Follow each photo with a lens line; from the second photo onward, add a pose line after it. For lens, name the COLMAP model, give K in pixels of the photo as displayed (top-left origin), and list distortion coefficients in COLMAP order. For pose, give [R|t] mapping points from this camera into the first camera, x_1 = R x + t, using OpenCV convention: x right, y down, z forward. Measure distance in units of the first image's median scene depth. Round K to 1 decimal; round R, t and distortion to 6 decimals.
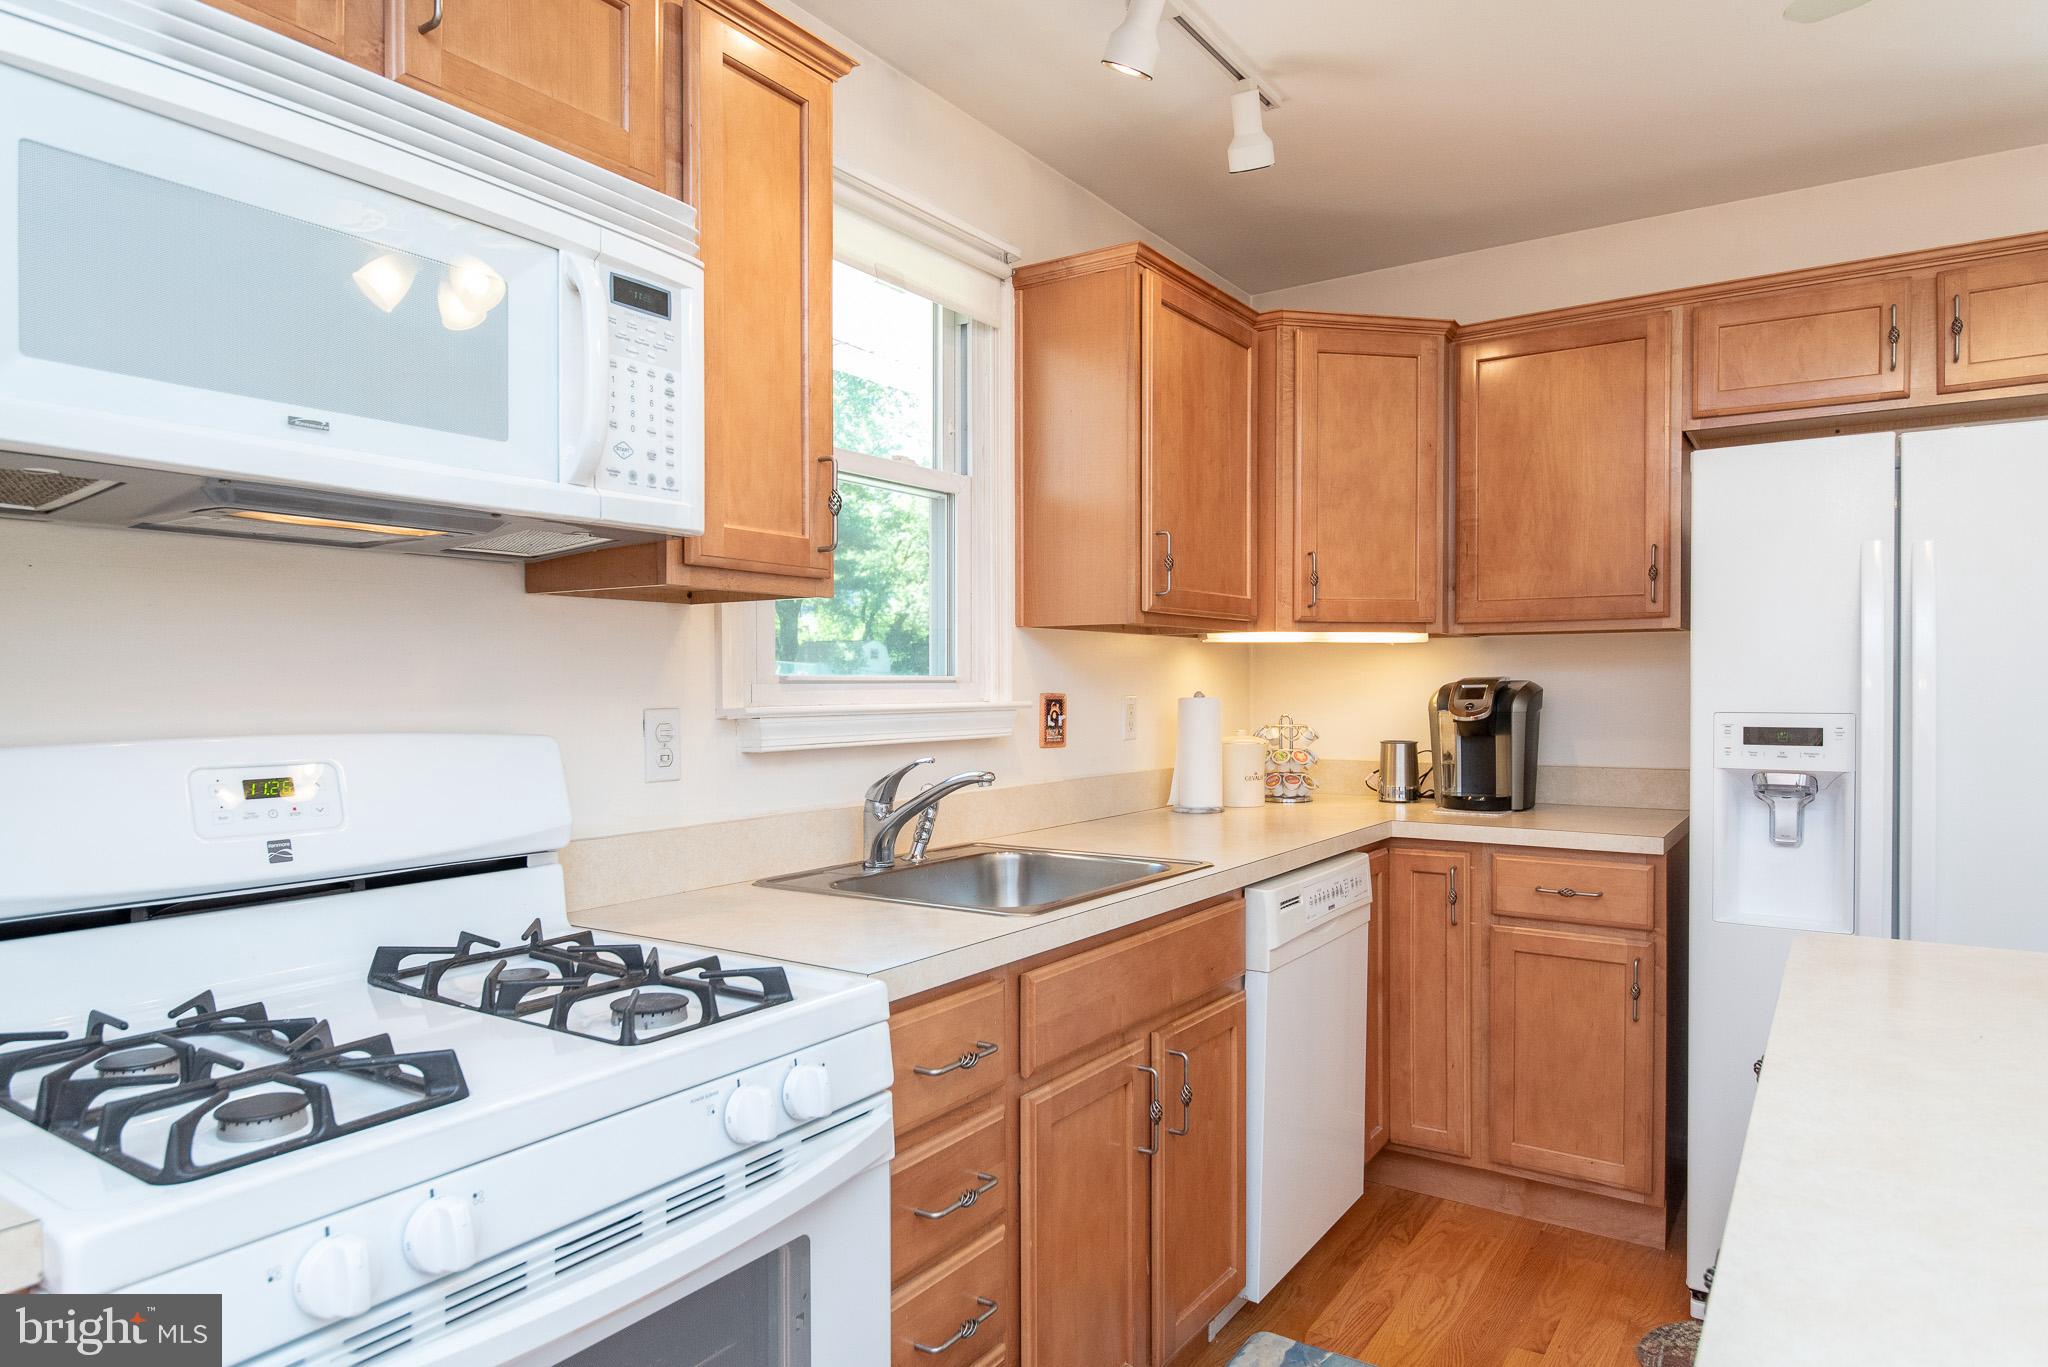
lens RADIAL K [[1235.1, 0, 1048.8], [0, 1235.1, 705.4], [0, 0, 1]] dist [0.005263, -0.004057]
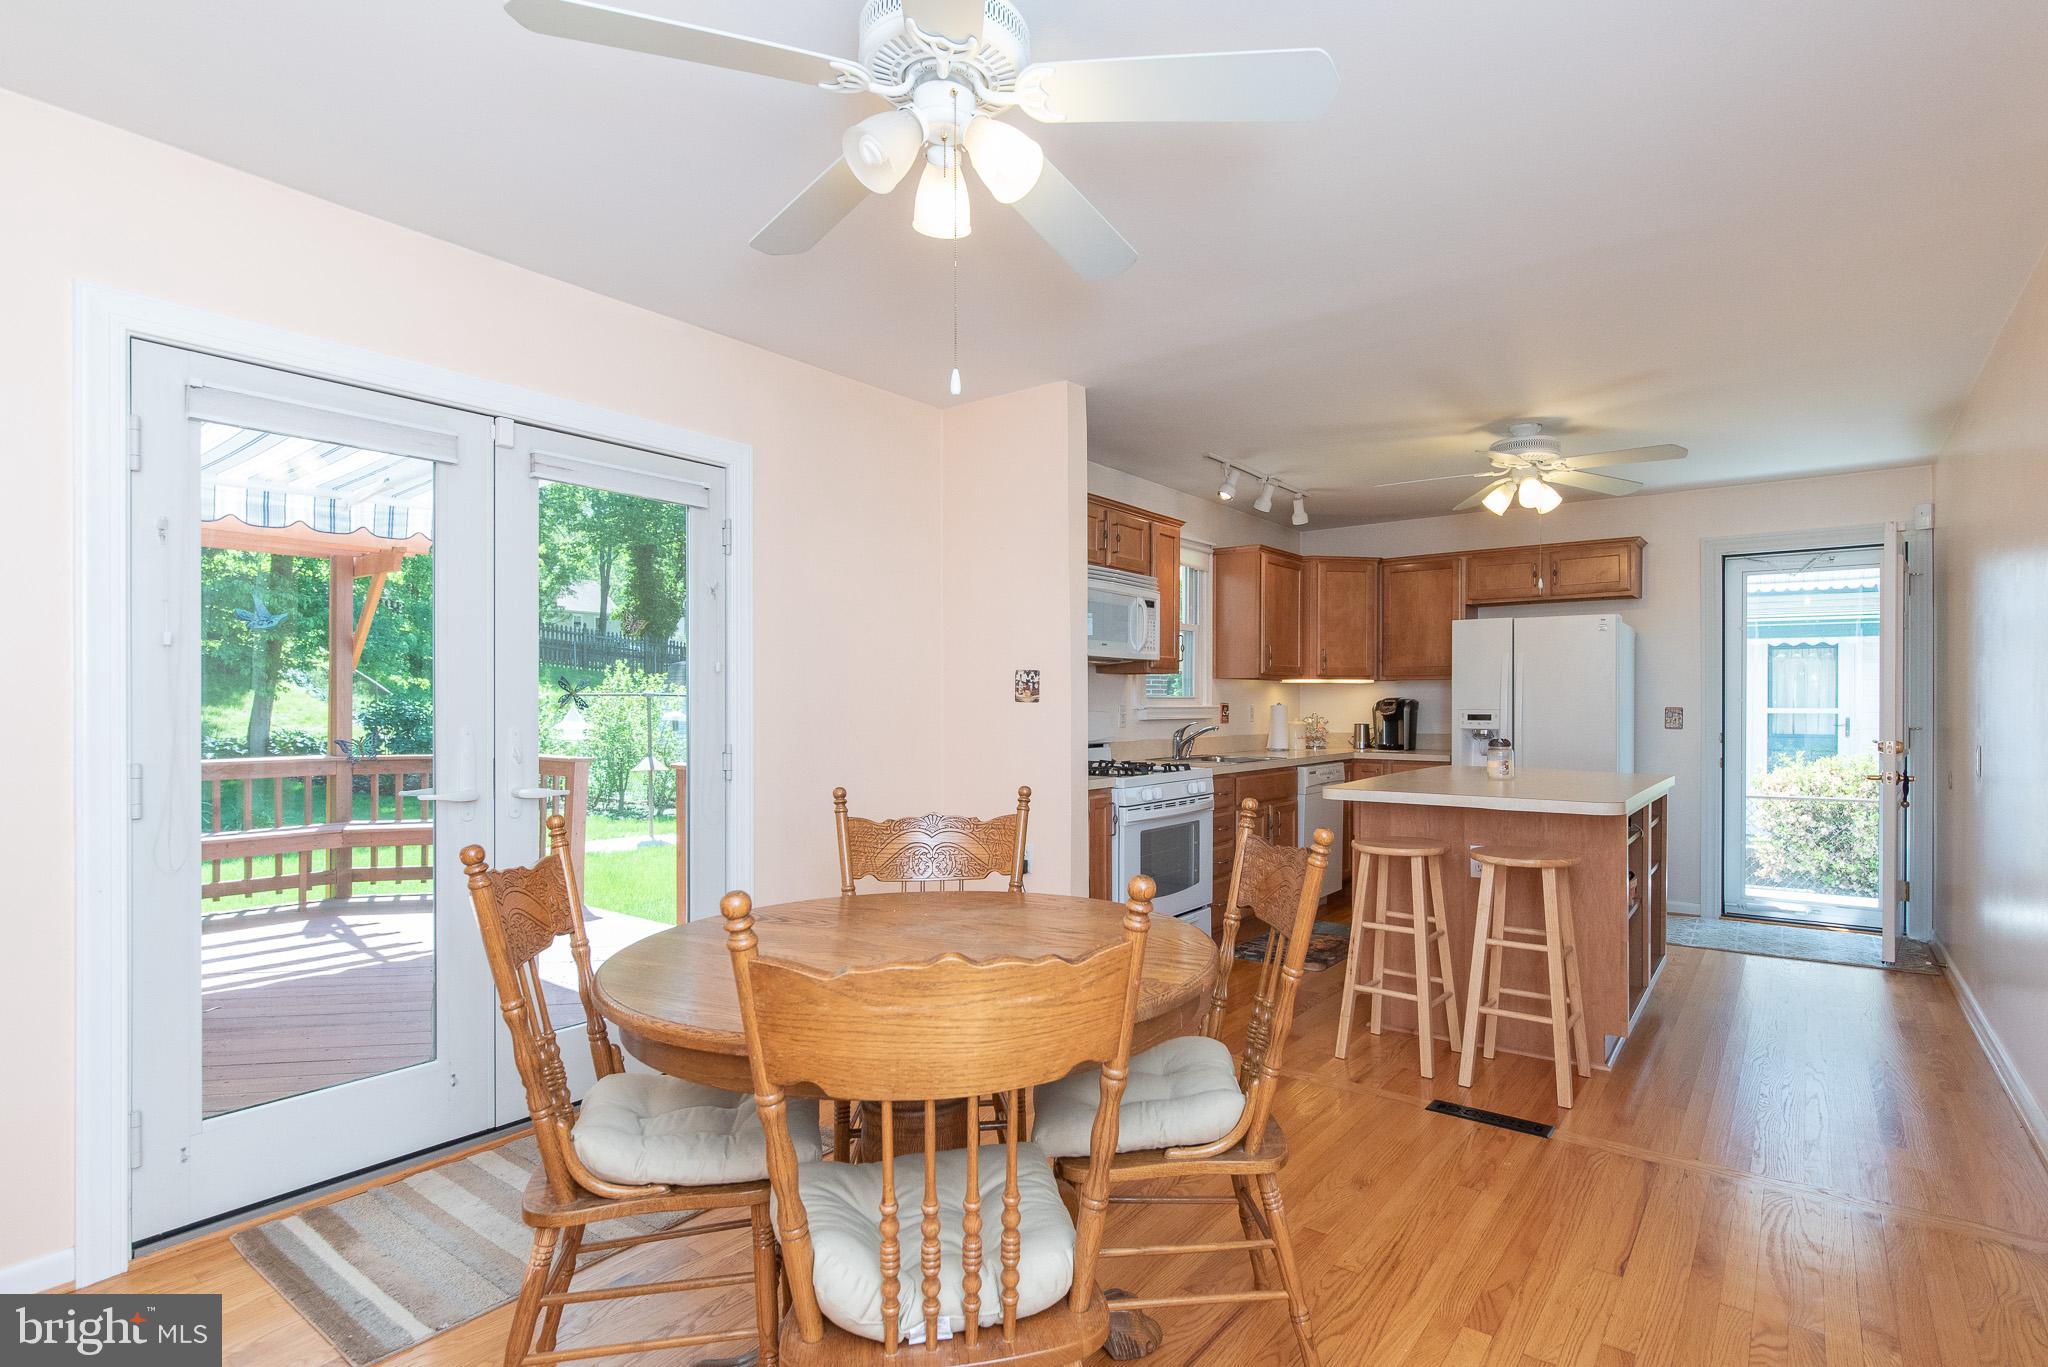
lens RADIAL K [[1018.1, 0, 1089.3], [0, 1018.1, 710.8], [0, 0, 1]] dist [0.004029, -0.002161]
pose [[0.999215, 0.002708, -0.039529, -0.215436], [-0.003123, 0.999941, -0.010443, 0.032603], [0.039499, 0.010558, 0.999164, -1.286741]]
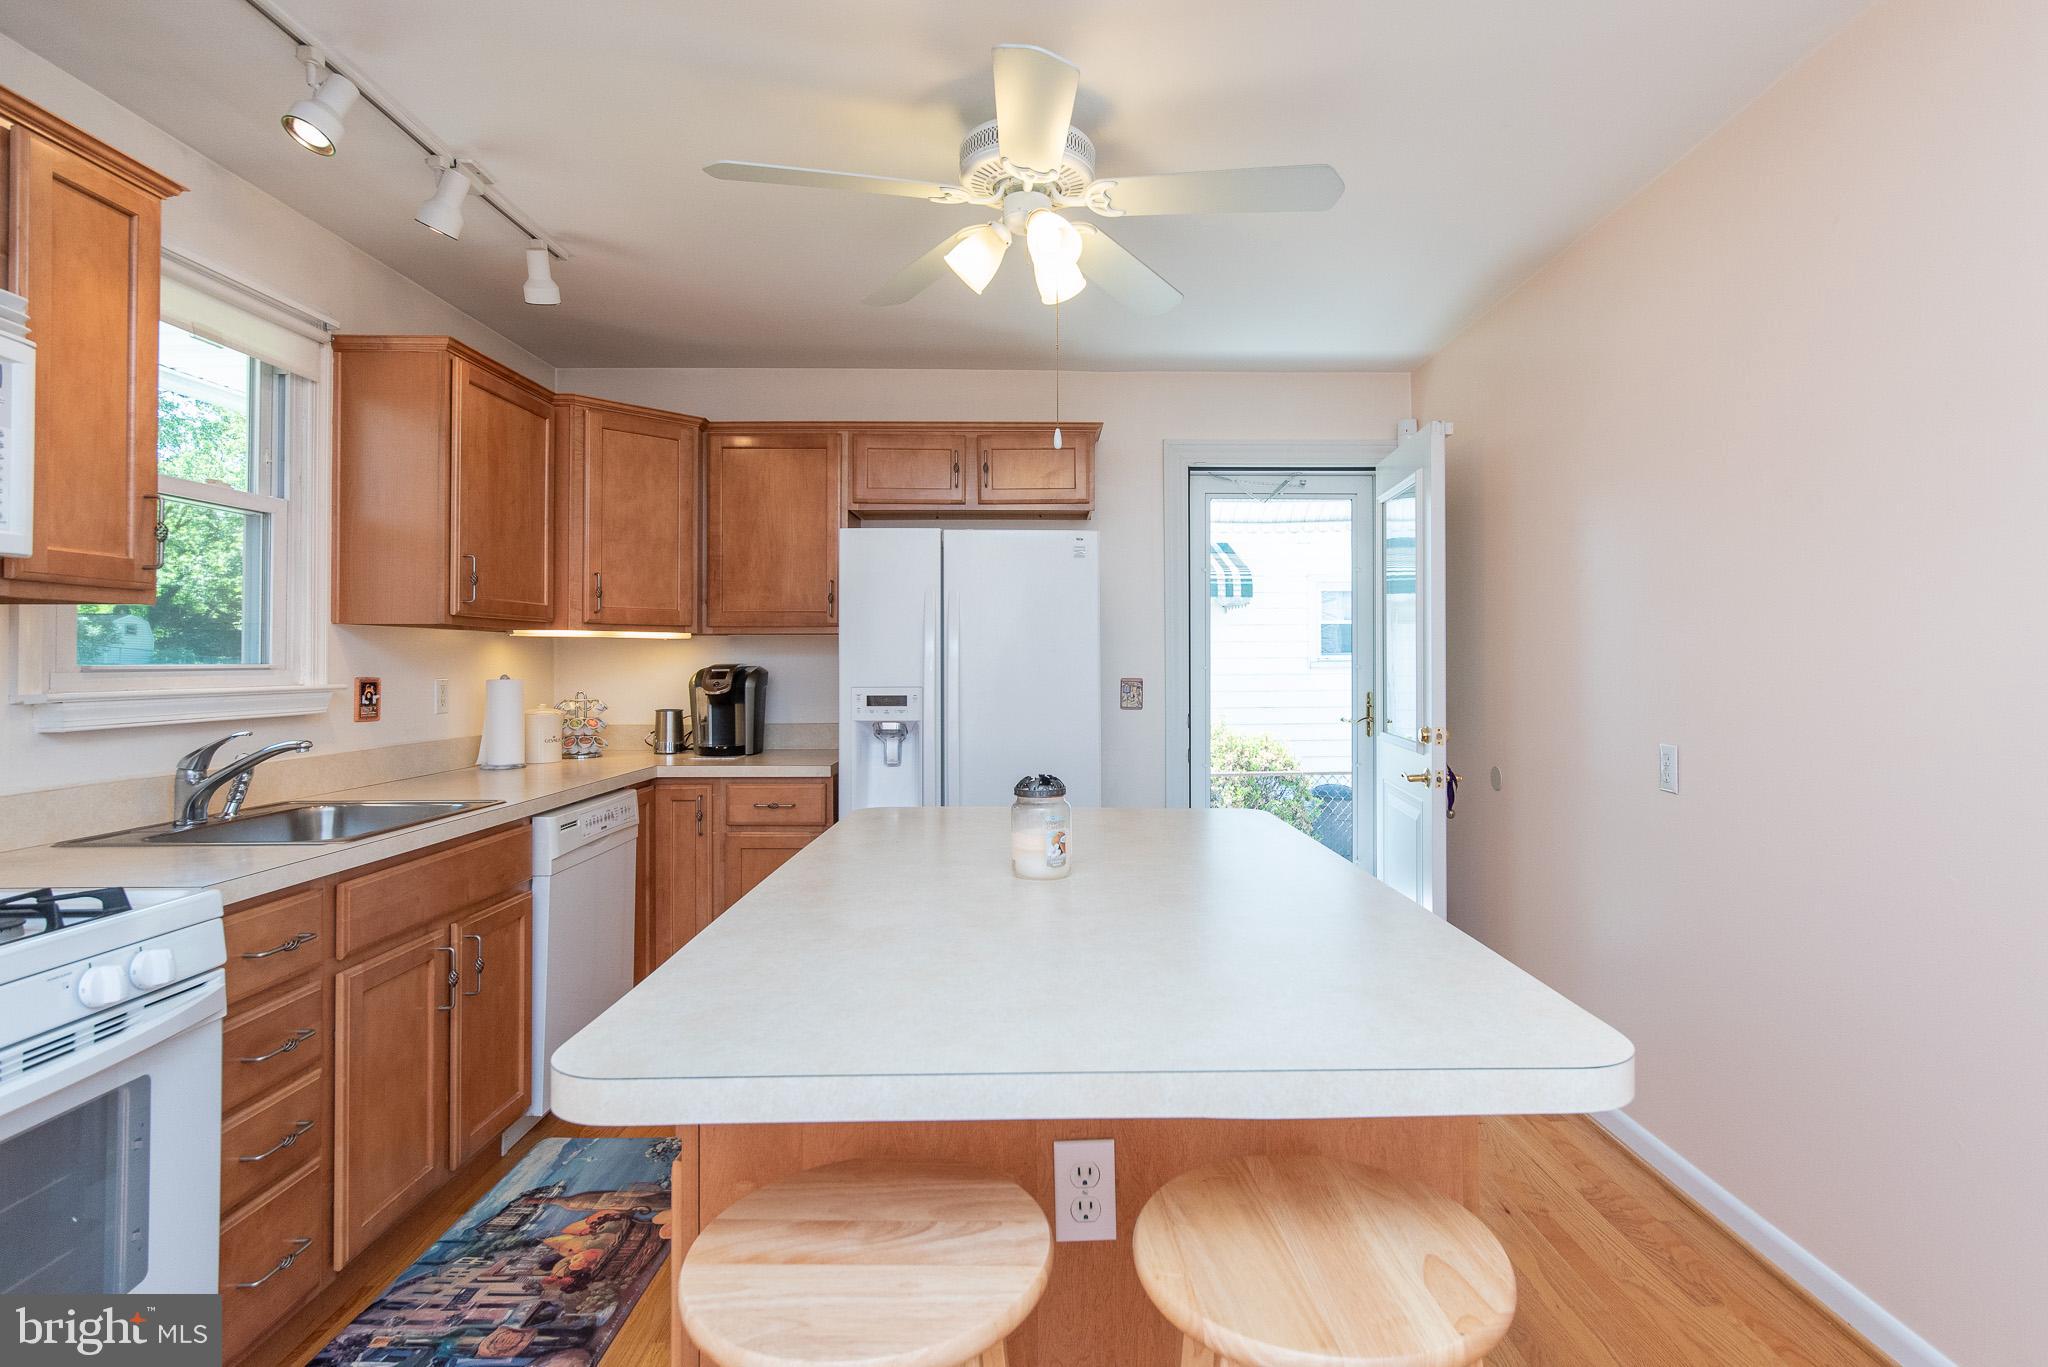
lens RADIAL K [[1018.1, 0, 1060.1], [0, 1018.1, 650.8], [0, 0, 1]] dist [0.004029, -0.002161]
pose [[0.825862, 0.007761, 0.563819, 0.000083], [0.008587, 0.999616, -0.026337, -0.003963], [-0.563807, 0.026592, 0.825478, -0.250970]]
